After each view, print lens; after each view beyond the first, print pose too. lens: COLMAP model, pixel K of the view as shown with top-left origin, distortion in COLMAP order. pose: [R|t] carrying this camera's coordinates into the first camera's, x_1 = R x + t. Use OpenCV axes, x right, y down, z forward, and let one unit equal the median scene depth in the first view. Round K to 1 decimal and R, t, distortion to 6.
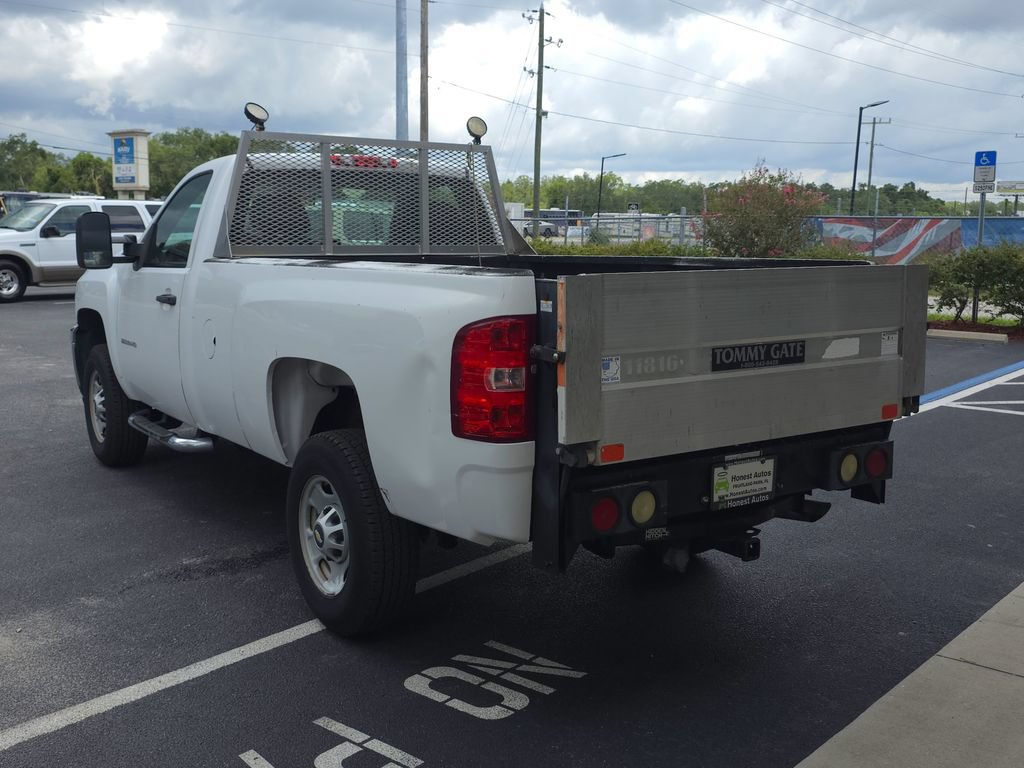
lens RADIAL K [[1068.5, 0, 528.3], [0, 1068.5, 385.6], [0, 0, 1]] dist [0.048978, 0.000000]
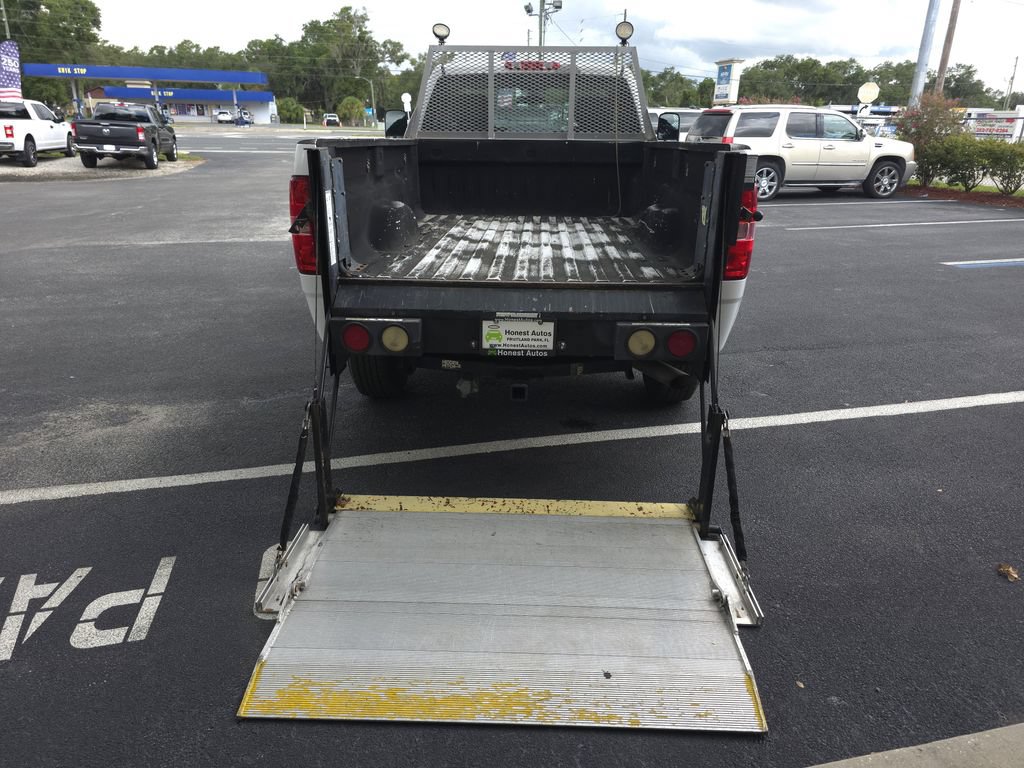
lens RADIAL K [[692.0, 0, 516.2], [0, 692.0, 387.9], [0, 0, 1]] dist [0.052129, -0.042492]
pose [[0.797678, 0.210665, -0.565093, 0.430875], [-0.090935, 0.968307, 0.232620, -0.065825], [0.596188, -0.134169, 0.791554, 0.575037]]
